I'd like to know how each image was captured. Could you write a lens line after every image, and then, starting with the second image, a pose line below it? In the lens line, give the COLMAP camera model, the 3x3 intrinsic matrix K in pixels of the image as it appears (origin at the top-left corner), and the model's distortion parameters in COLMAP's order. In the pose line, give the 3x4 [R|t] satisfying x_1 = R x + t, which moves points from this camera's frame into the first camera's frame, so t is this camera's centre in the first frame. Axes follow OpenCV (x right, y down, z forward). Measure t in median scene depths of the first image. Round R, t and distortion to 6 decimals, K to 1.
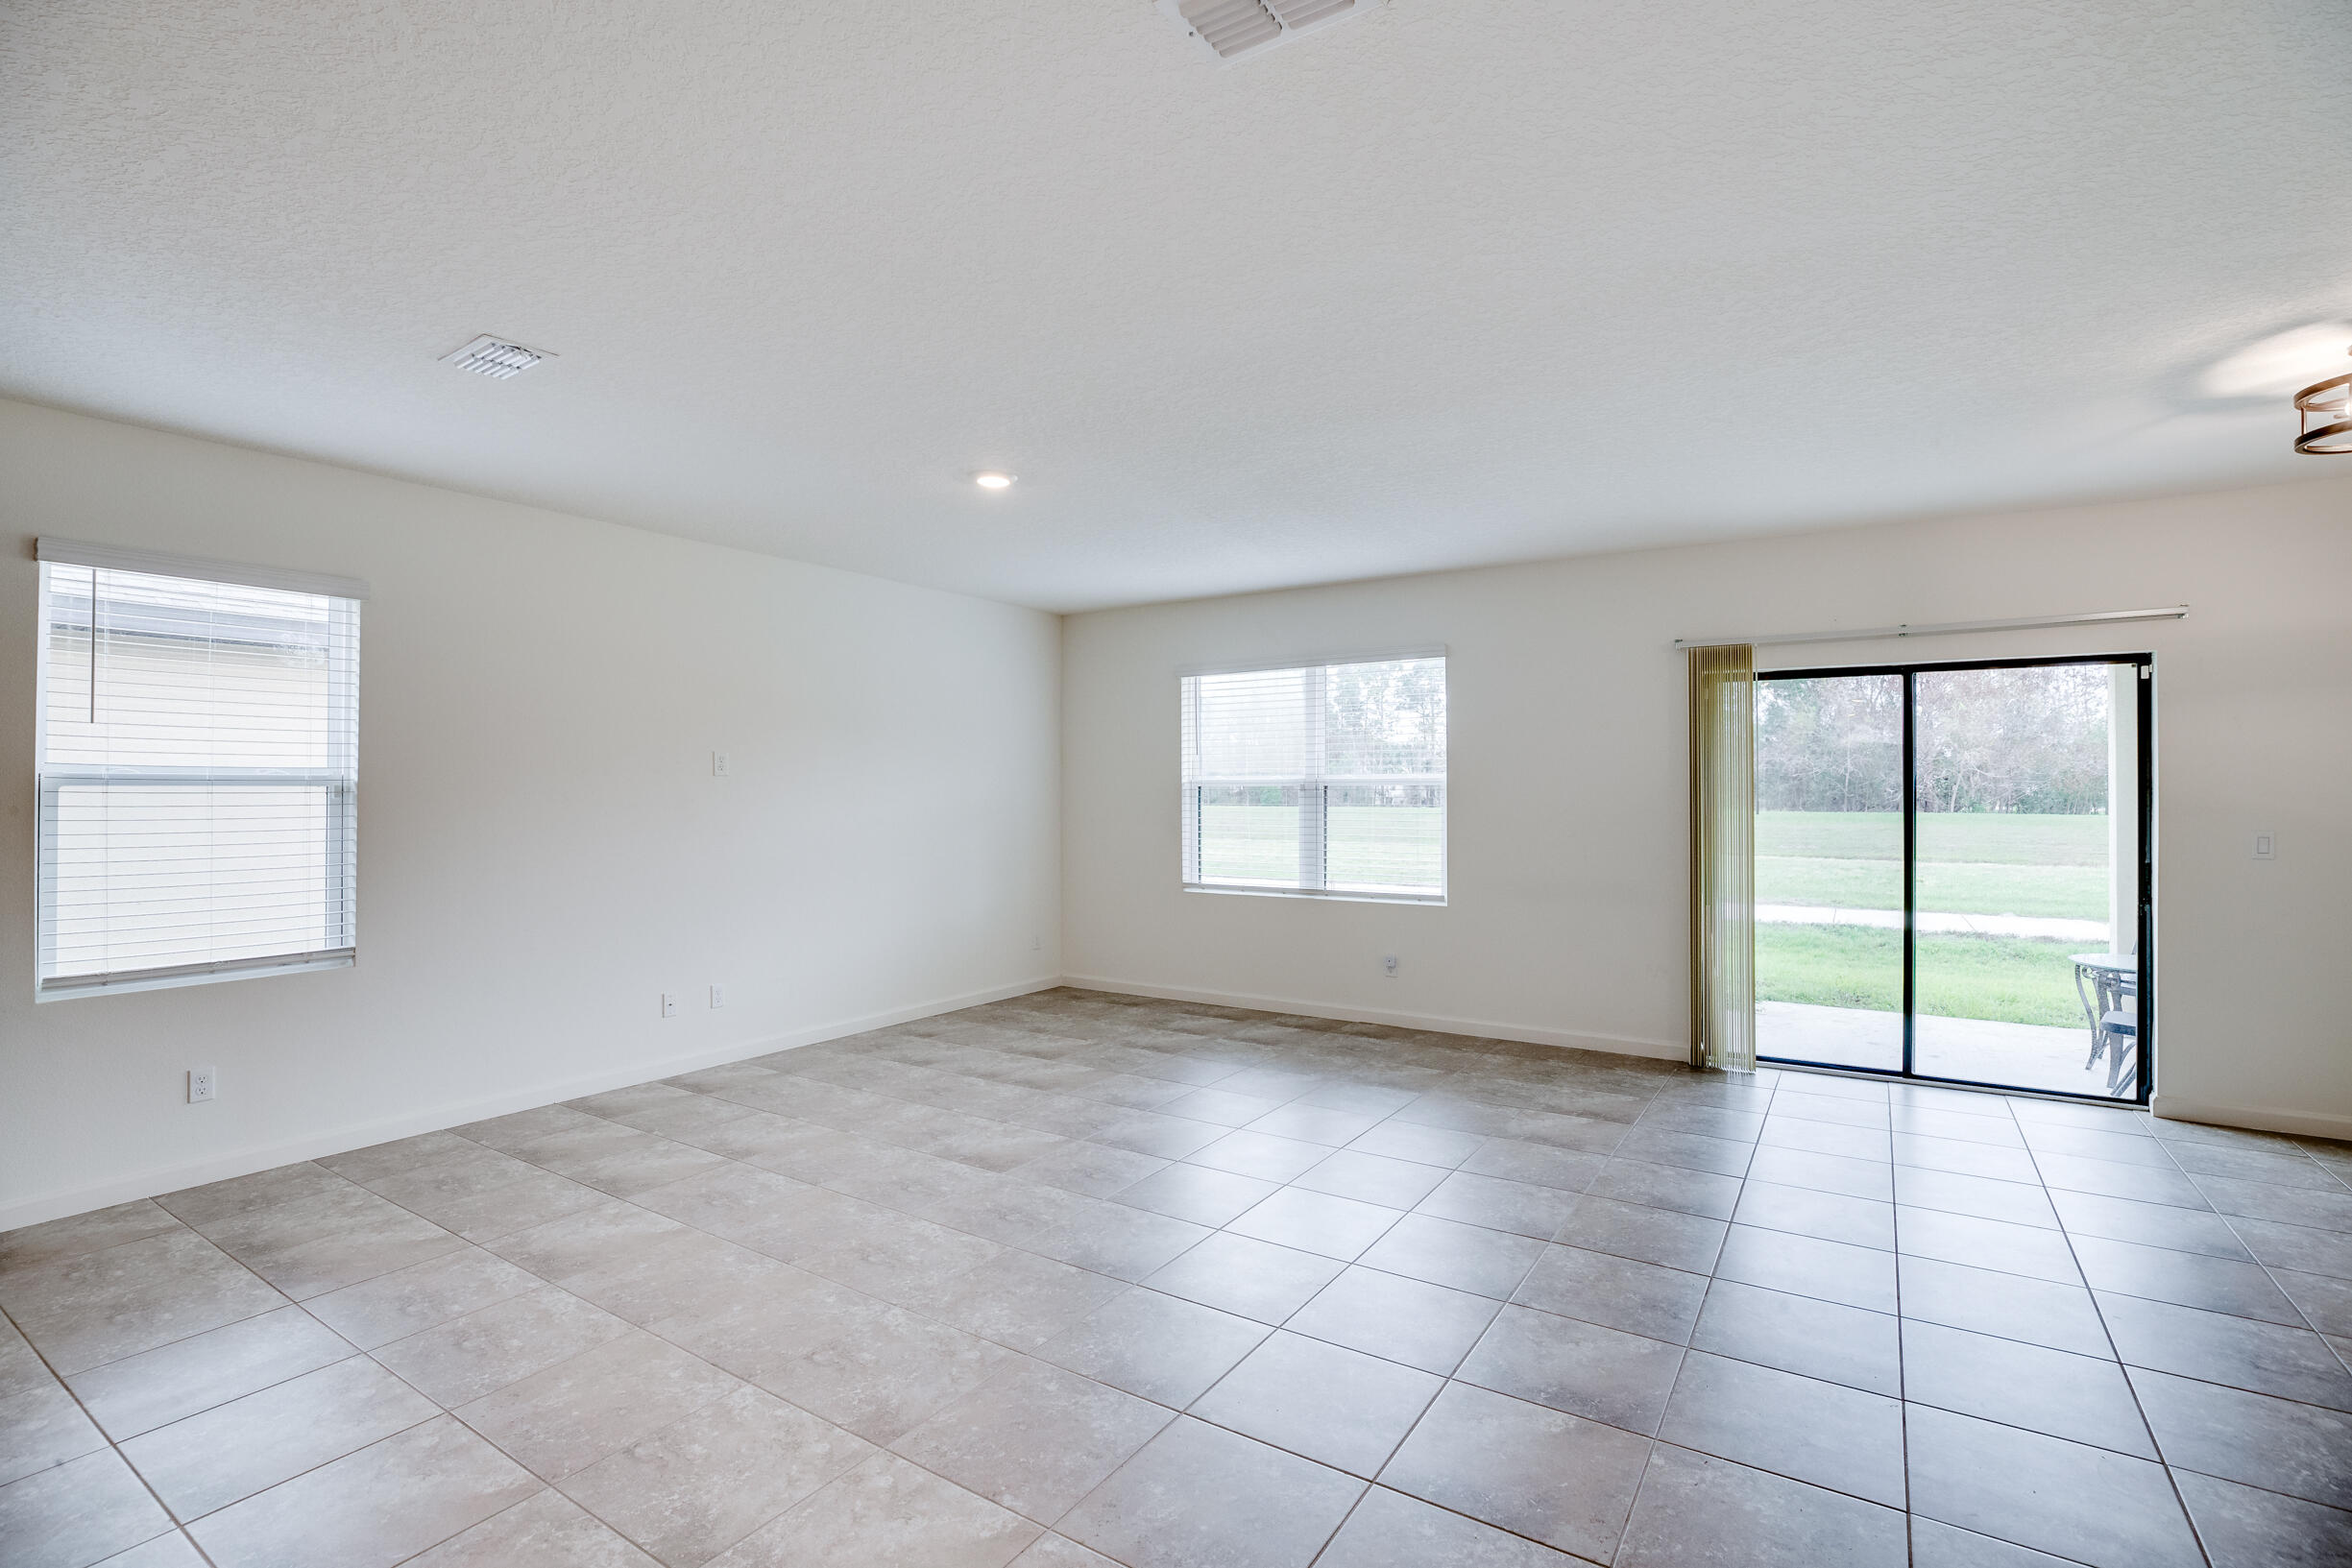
lens RADIAL K [[1084.8, 0, 1186.0], [0, 1084.8, 778.2], [0, 0, 1]] dist [-0.042499, 0.013696]
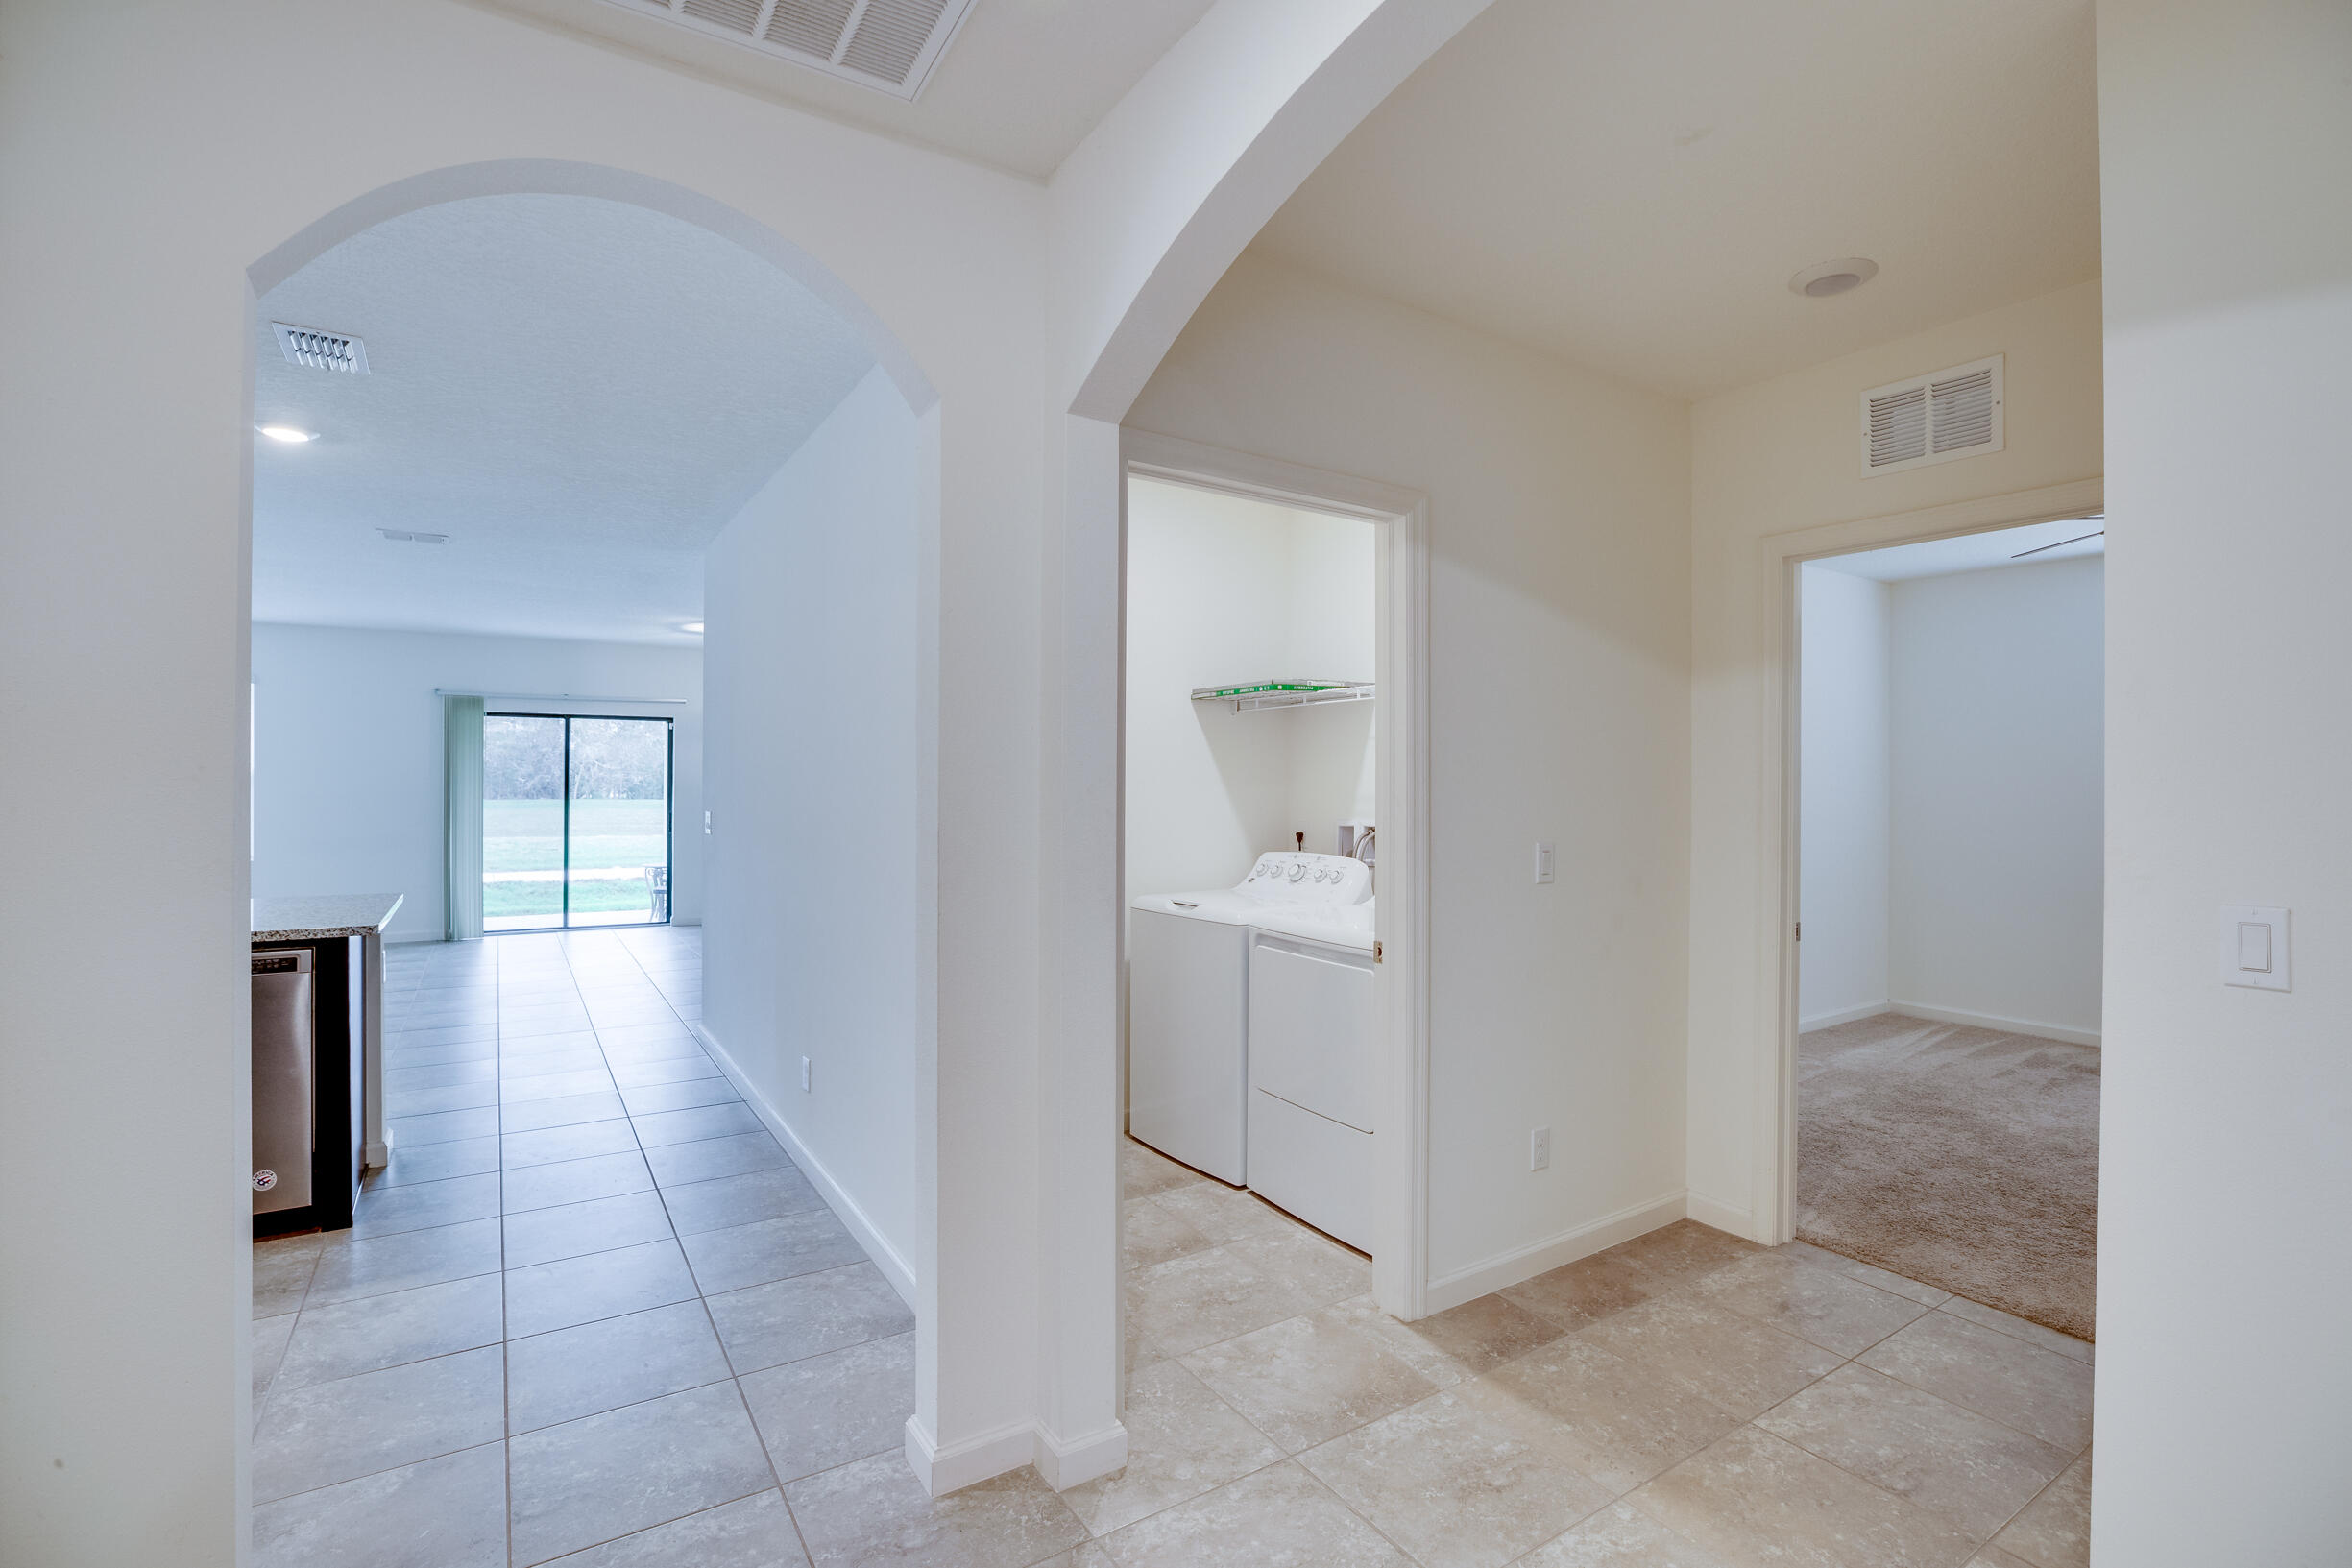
lens RADIAL K [[1084.8, 0, 1186.0], [0, 1084.8, 778.2], [0, 0, 1]] dist [-0.042499, 0.013696]
pose [[0.414784, 0.005125, 0.909906, -0.561712], [-0.014124, 0.999900, 0.000806, -0.007266], [-0.909810, -0.013186, 0.414815, -0.743034]]
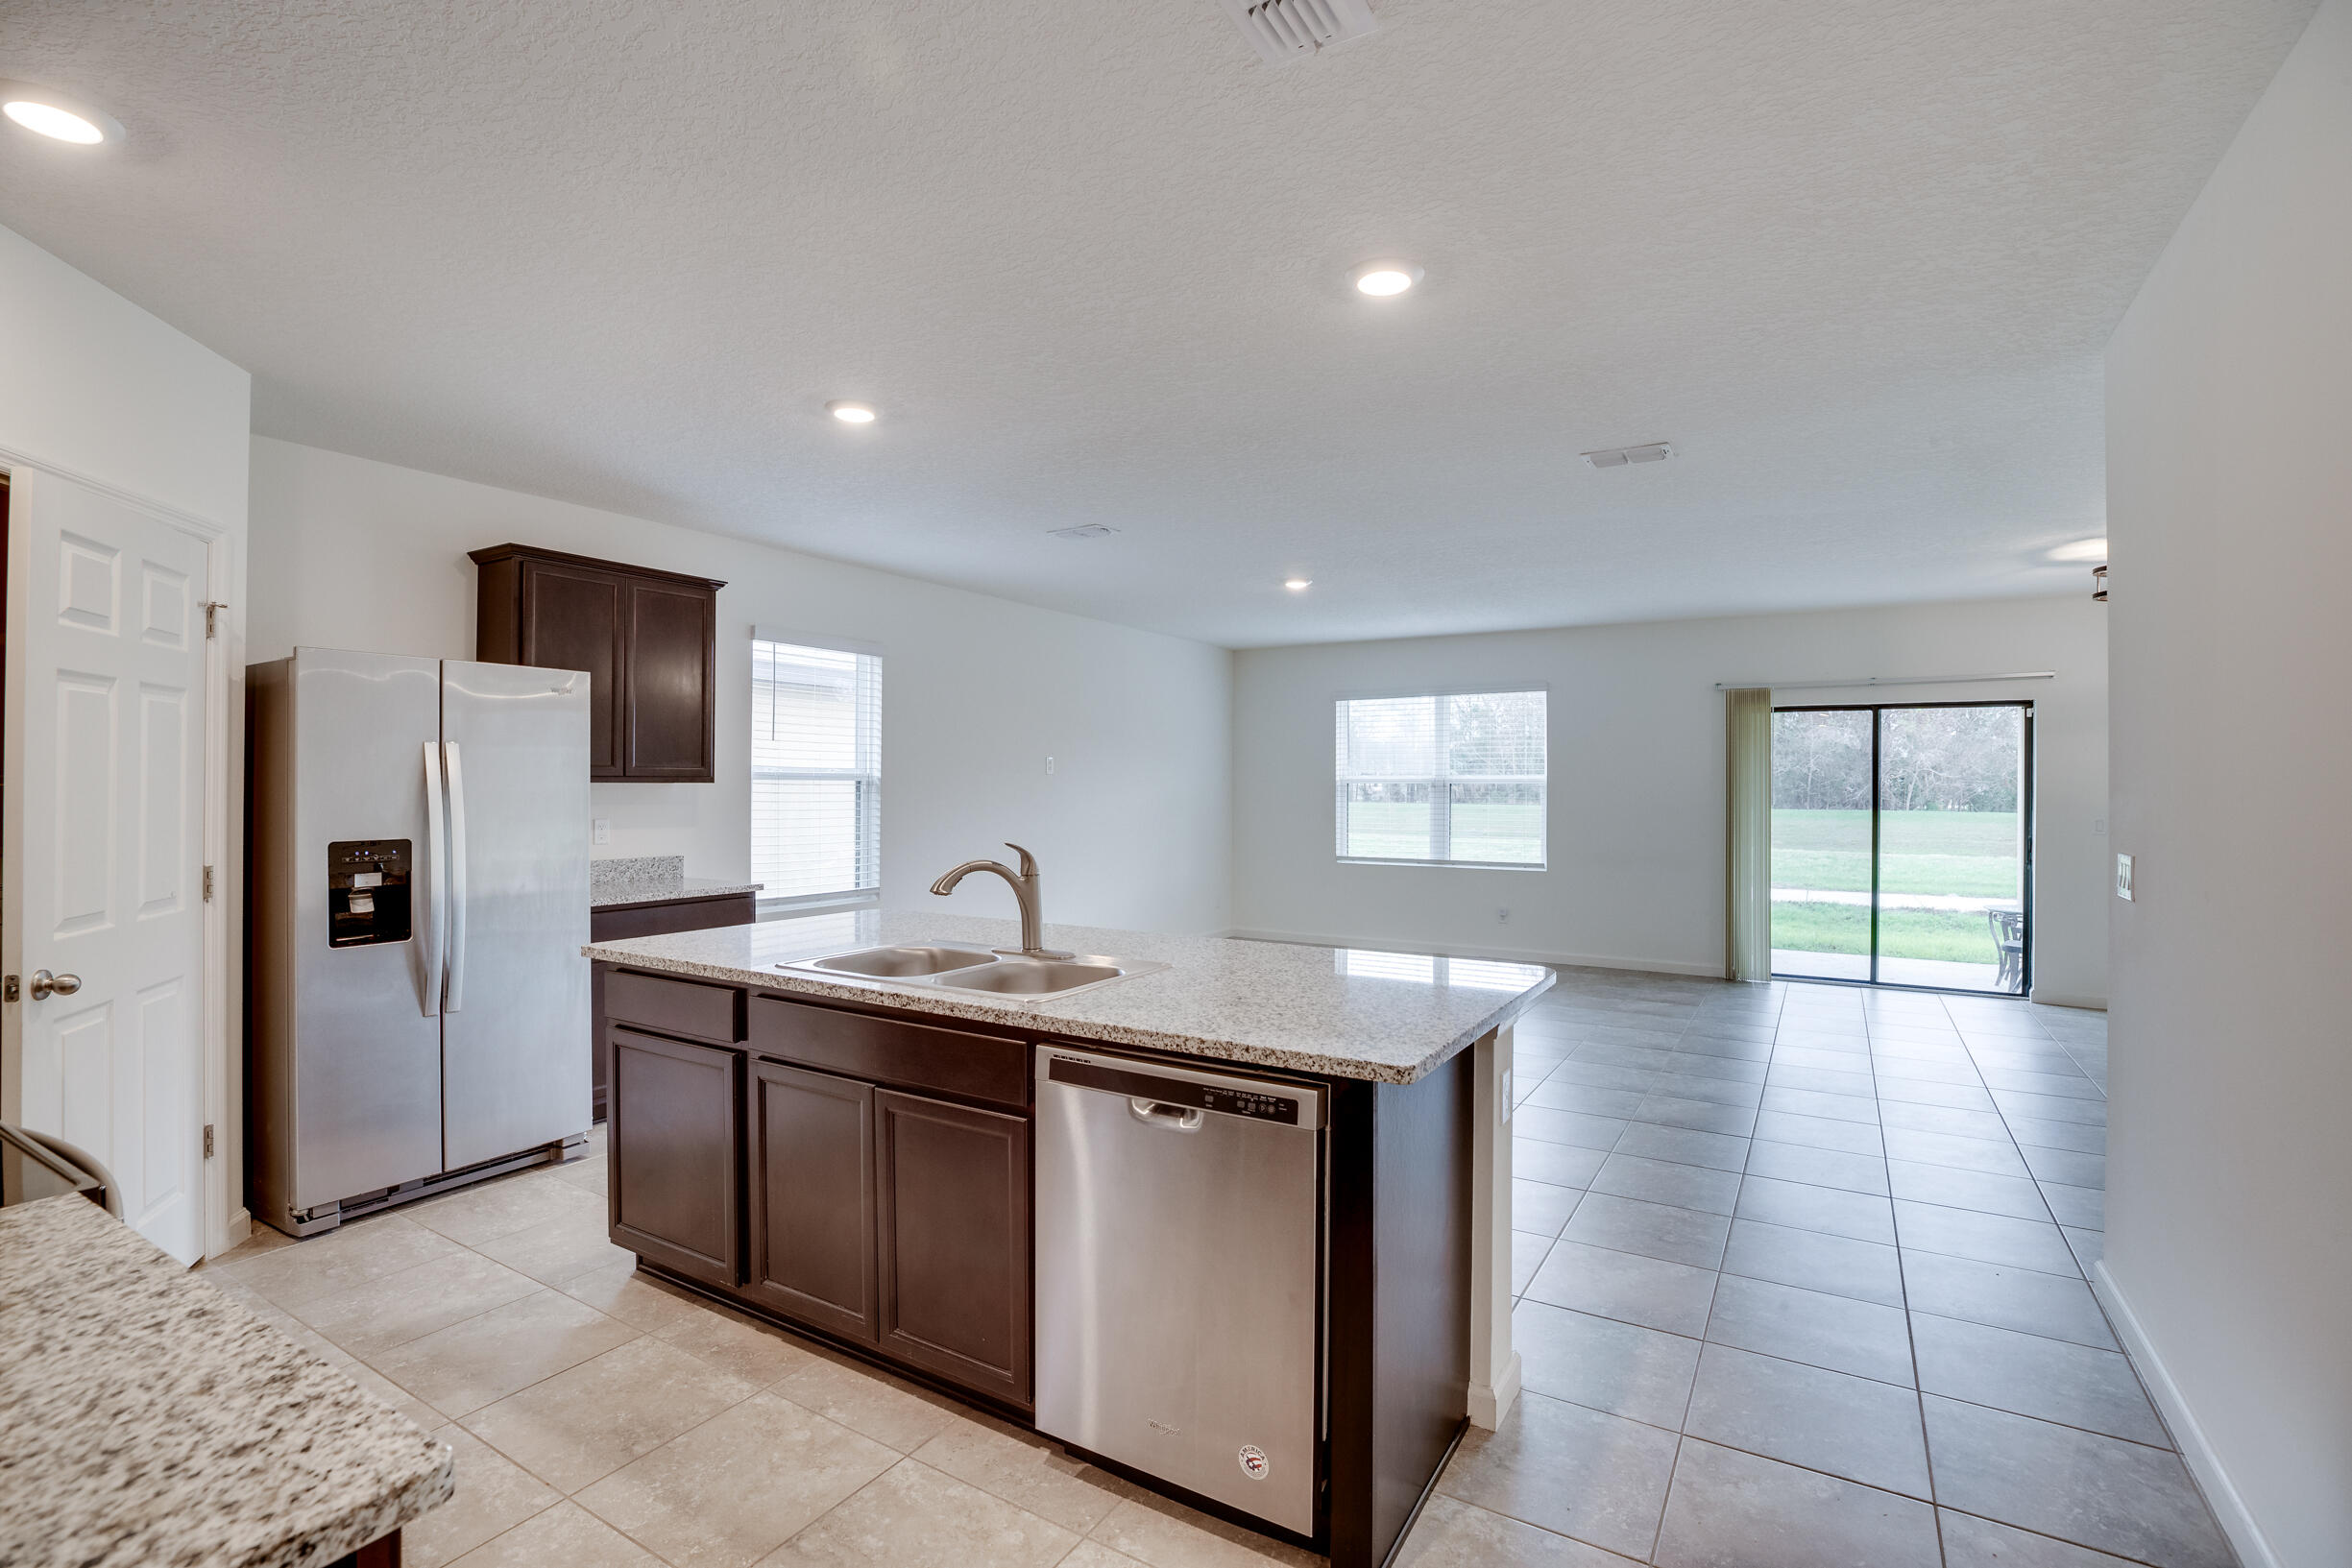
lens RADIAL K [[1084.8, 0, 1186.0], [0, 1084.8, 778.2], [0, 0, 1]] dist [-0.042499, 0.013696]
pose [[0.999577, 0.005917, 0.028480, -0.286444], [-0.006049, 0.999971, 0.004560, -0.004208], [-0.028452, -0.004730, 0.999584, -0.404154]]
